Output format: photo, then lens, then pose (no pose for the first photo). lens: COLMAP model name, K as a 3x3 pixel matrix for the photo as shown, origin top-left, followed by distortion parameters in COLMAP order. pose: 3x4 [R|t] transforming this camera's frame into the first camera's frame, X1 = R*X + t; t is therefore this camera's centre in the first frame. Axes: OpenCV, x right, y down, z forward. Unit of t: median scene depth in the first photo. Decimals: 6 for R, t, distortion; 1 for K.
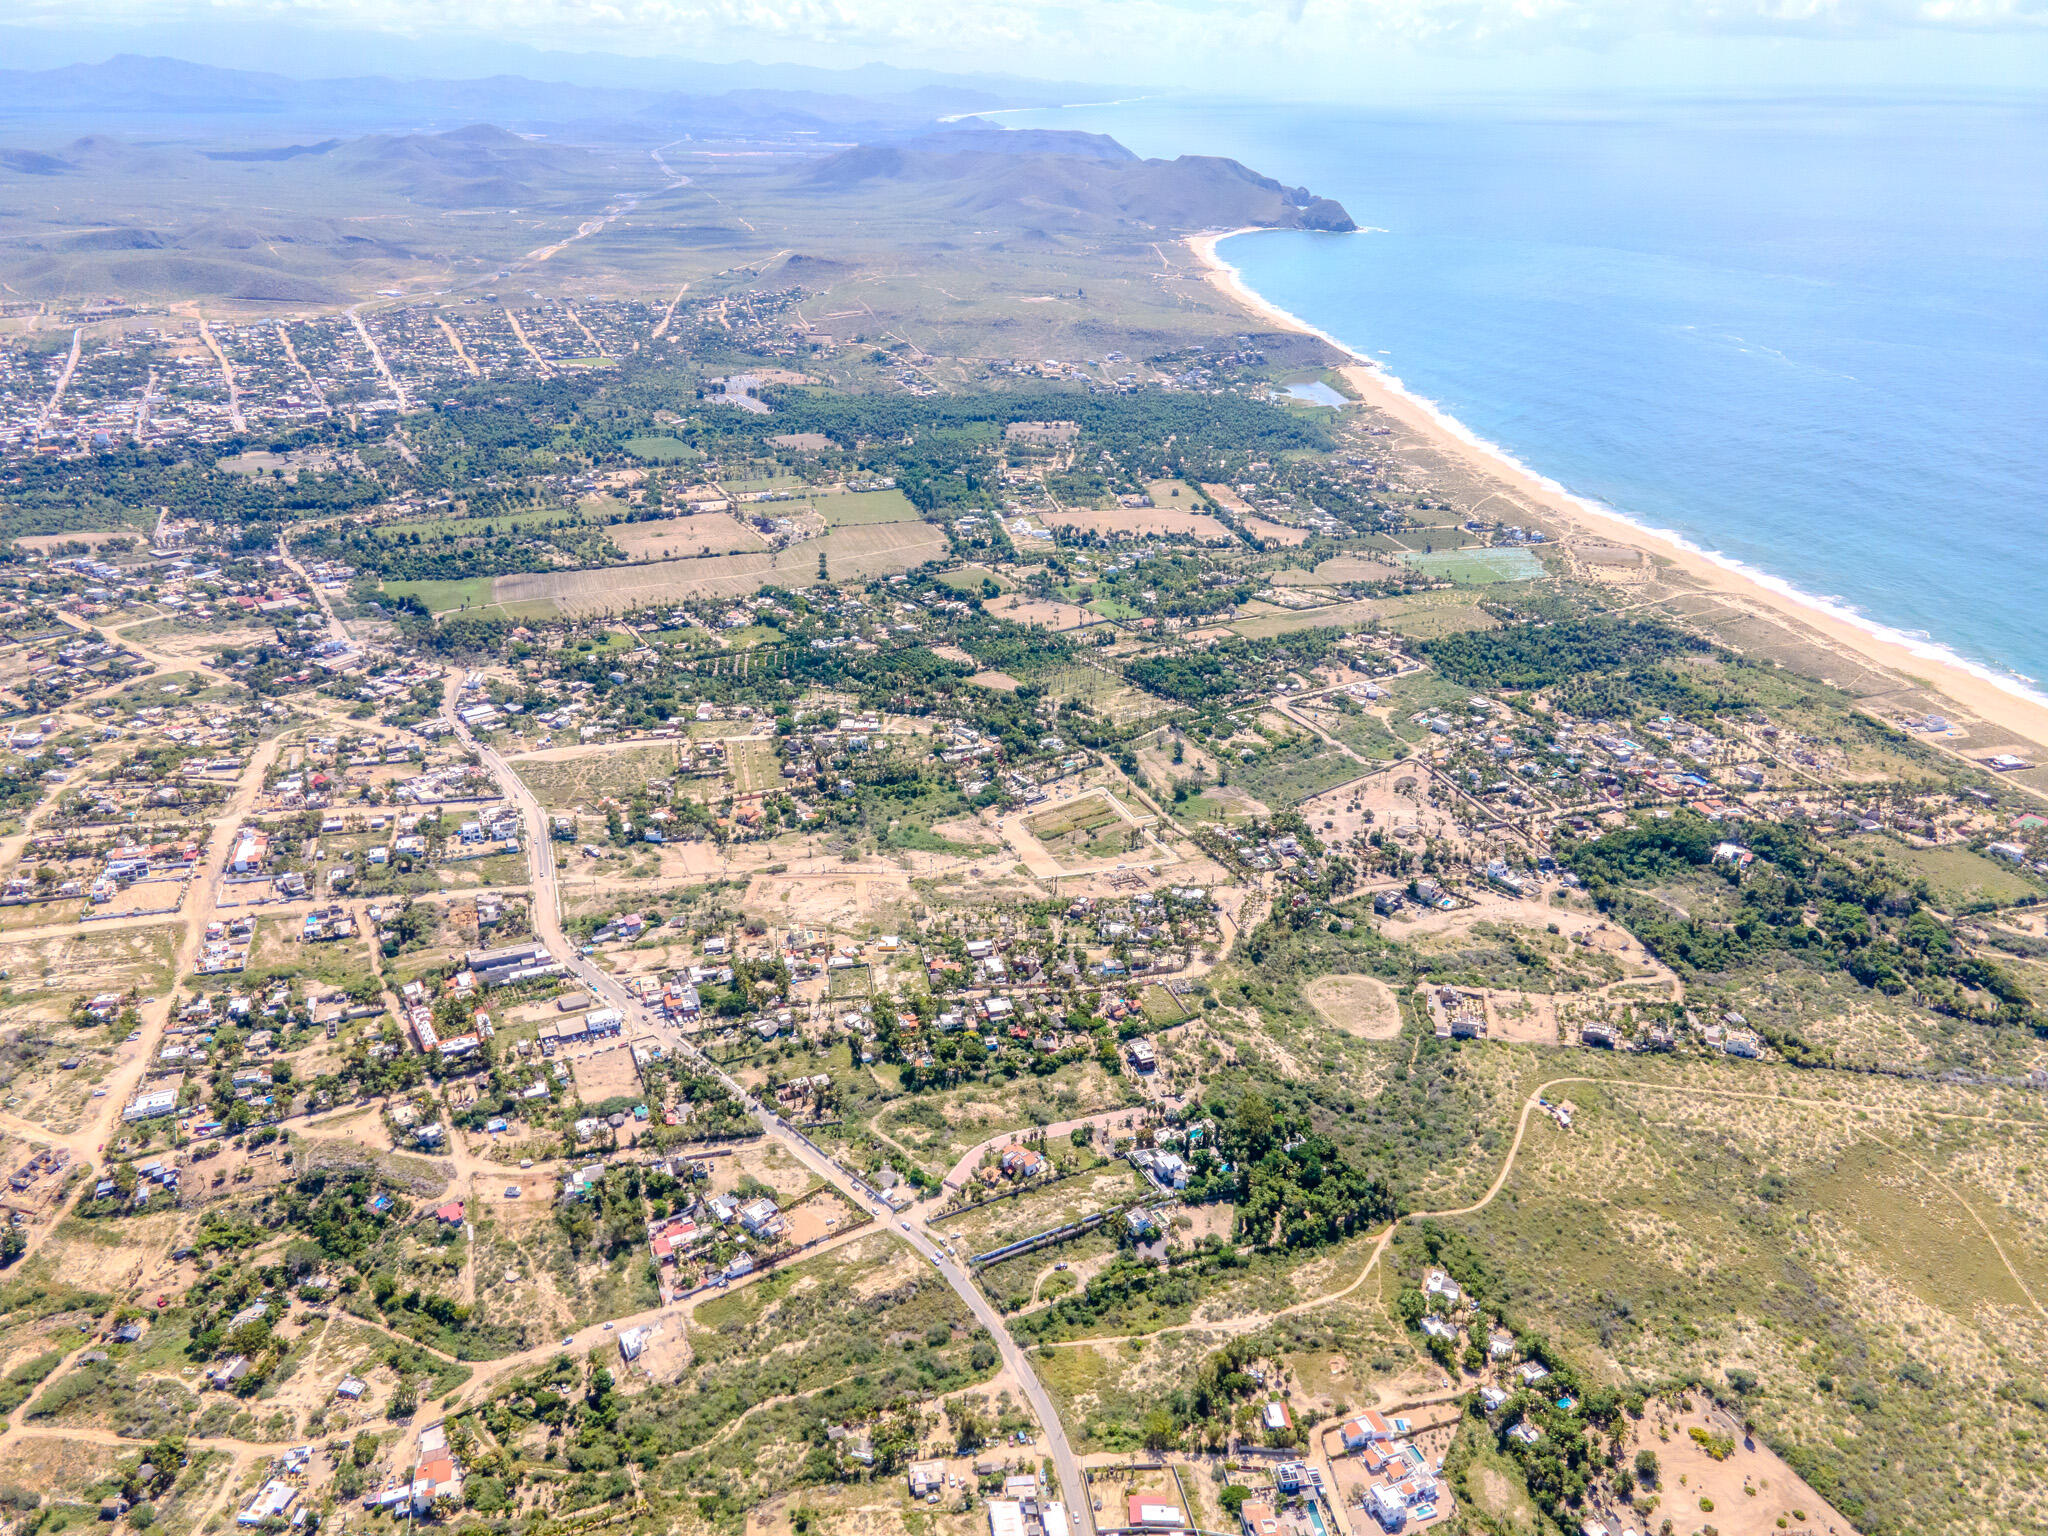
lens RADIAL K [[1502.5, 0, 1024.0], [0, 1502.5, 768.0], [0, 0, 1]] dist [0.032443, -0.004505]
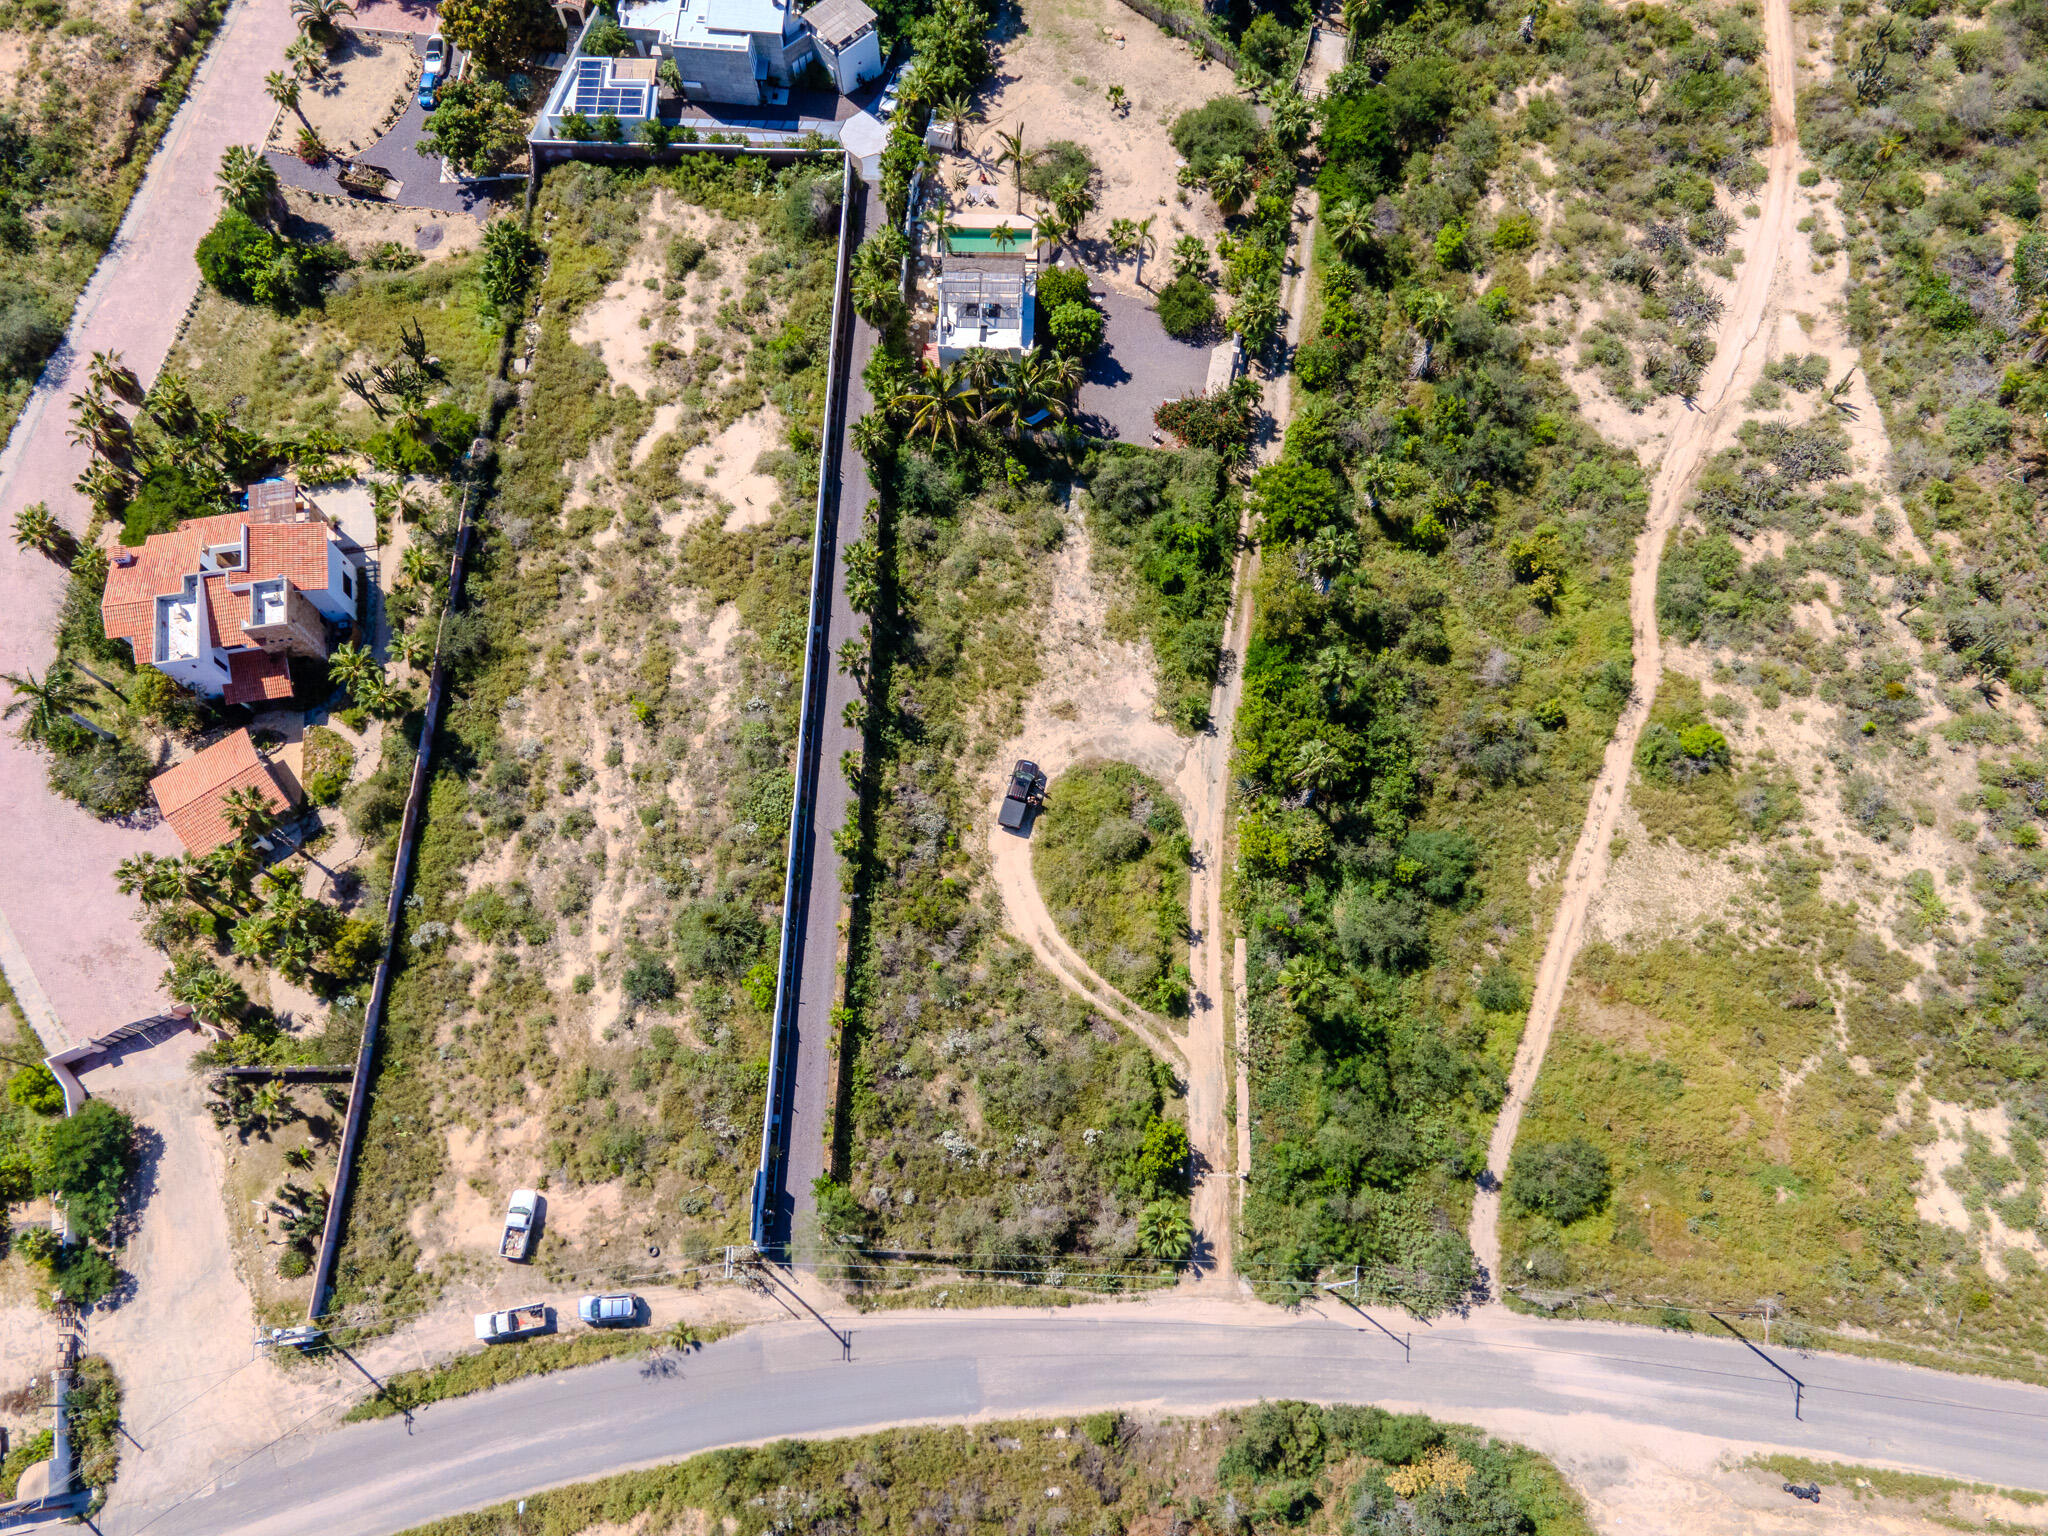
lens RADIAL K [[1440.9, 0, 1019.7], [0, 1440.9, 803.3], [0, 0, 1]] dist [0.021279, 0.030419]
pose [[0.495051, -0.823493, 0.277098, -0.011667], [0.378803, 0.491575, 0.784132, 0.088955], [-0.781942, -0.283219, 0.555296, 0.418063]]
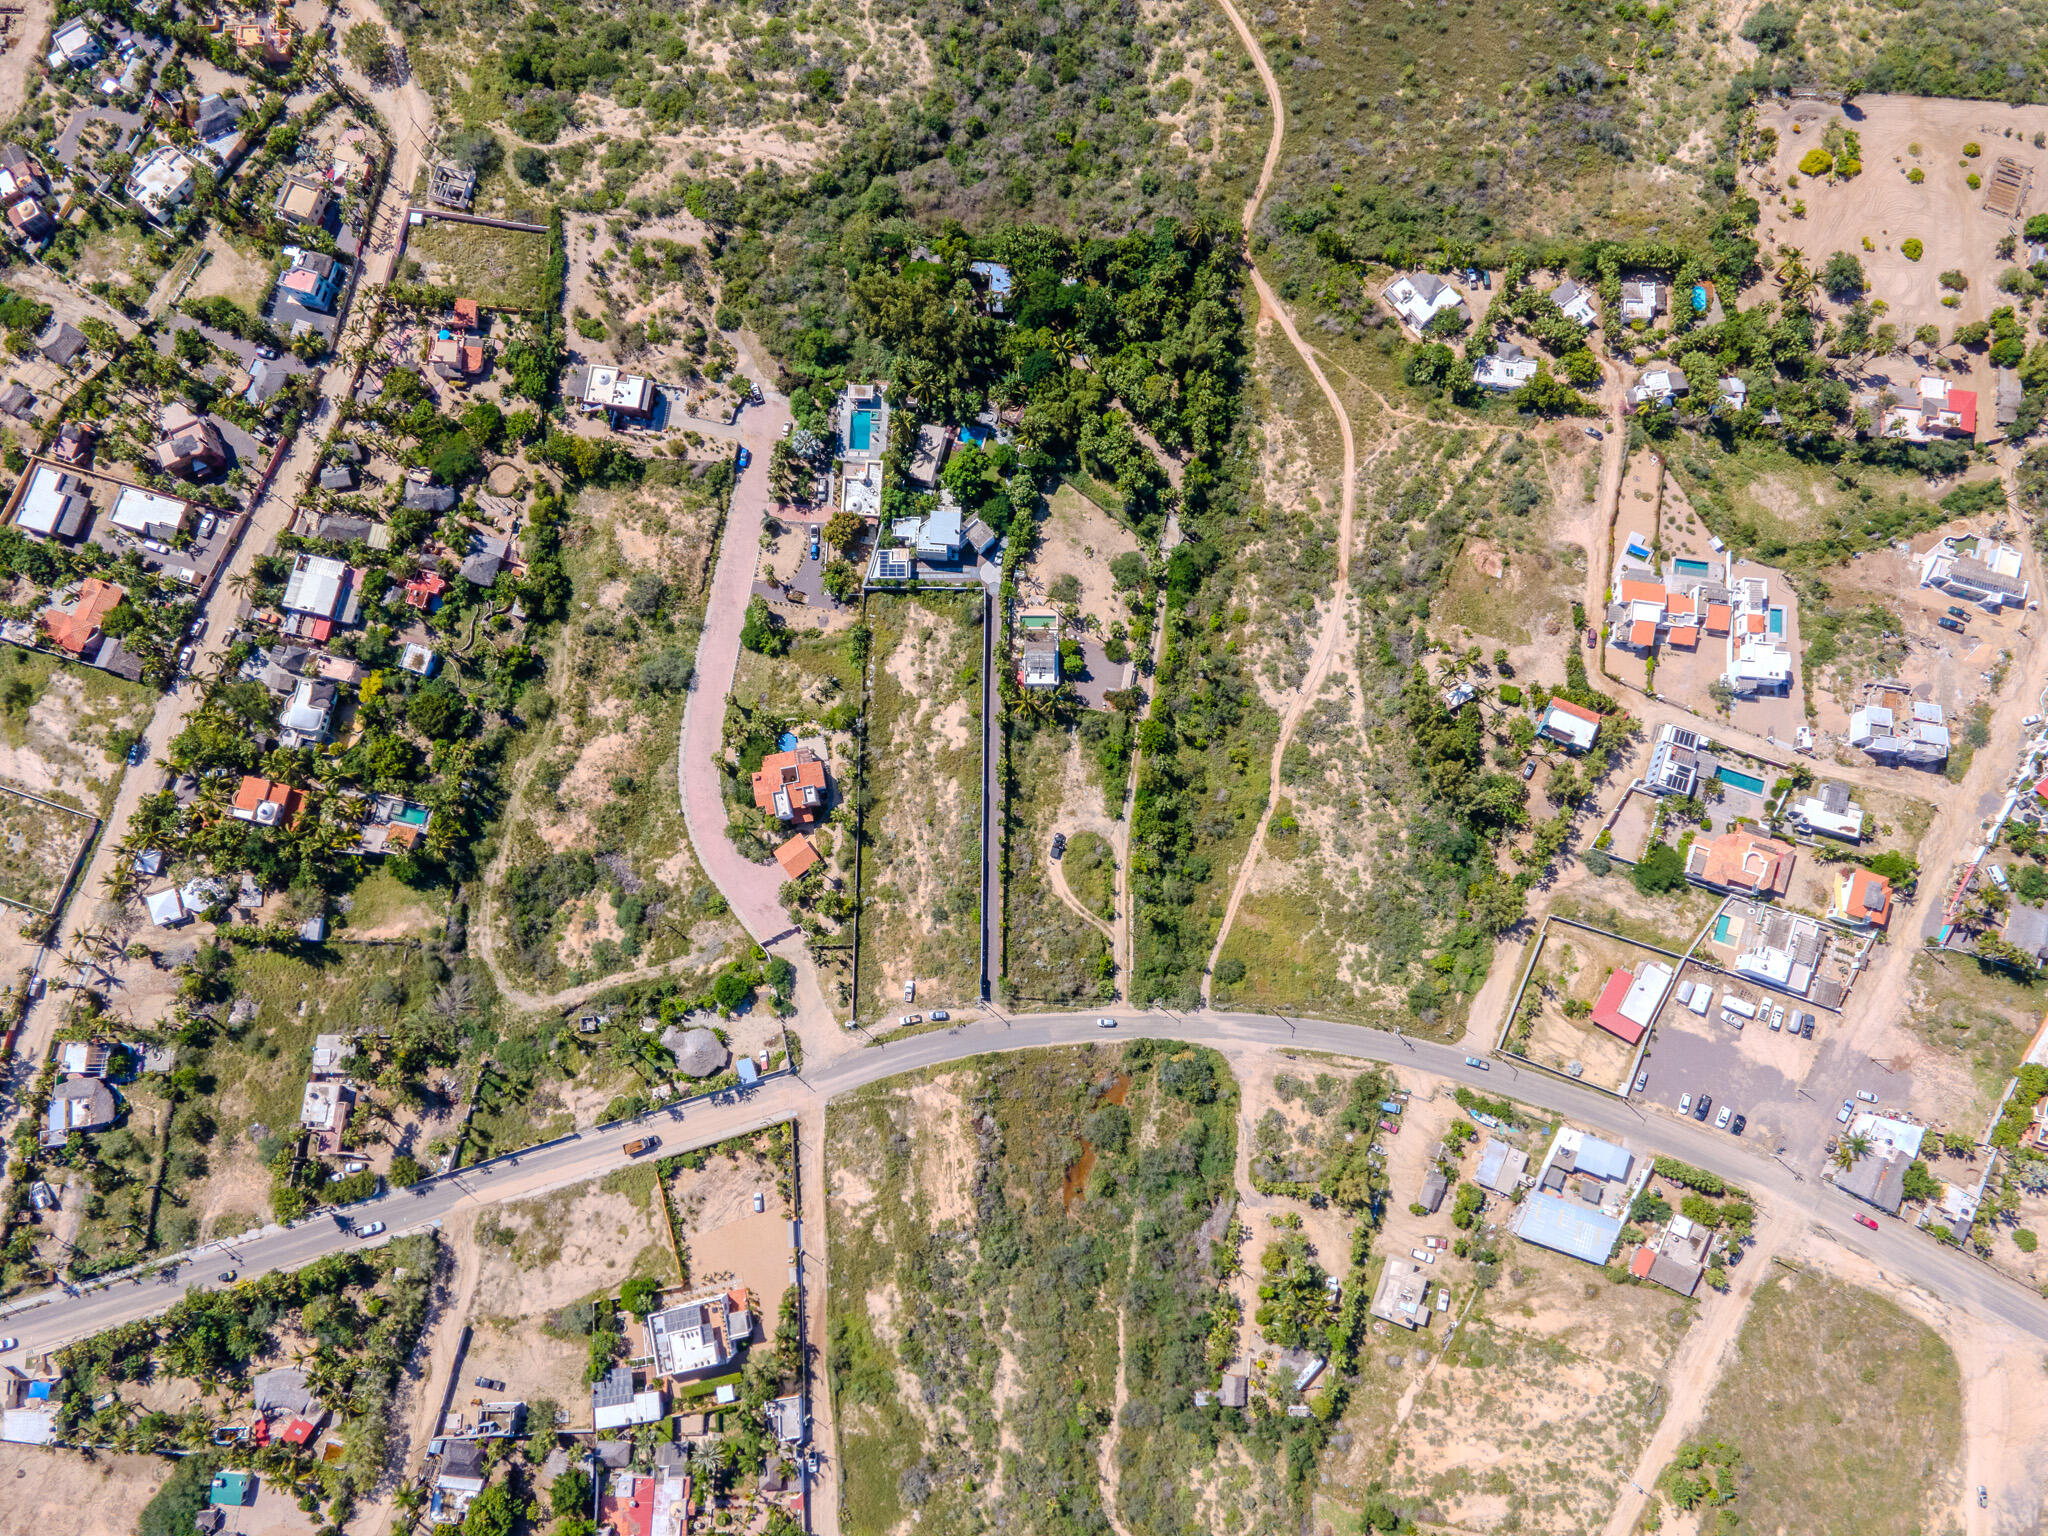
lens RADIAL K [[1502.5, 0, 1024.0], [0, 1502.5, 768.0], [0, 0, 1]] dist [0.032443, -0.004505]
pose [[0.476336, -0.868665, 0.136106, -0.014031], [0.375559, 0.340969, 0.861798, -0.068749], [-0.795022, -0.359389, 0.488651, 0.350652]]
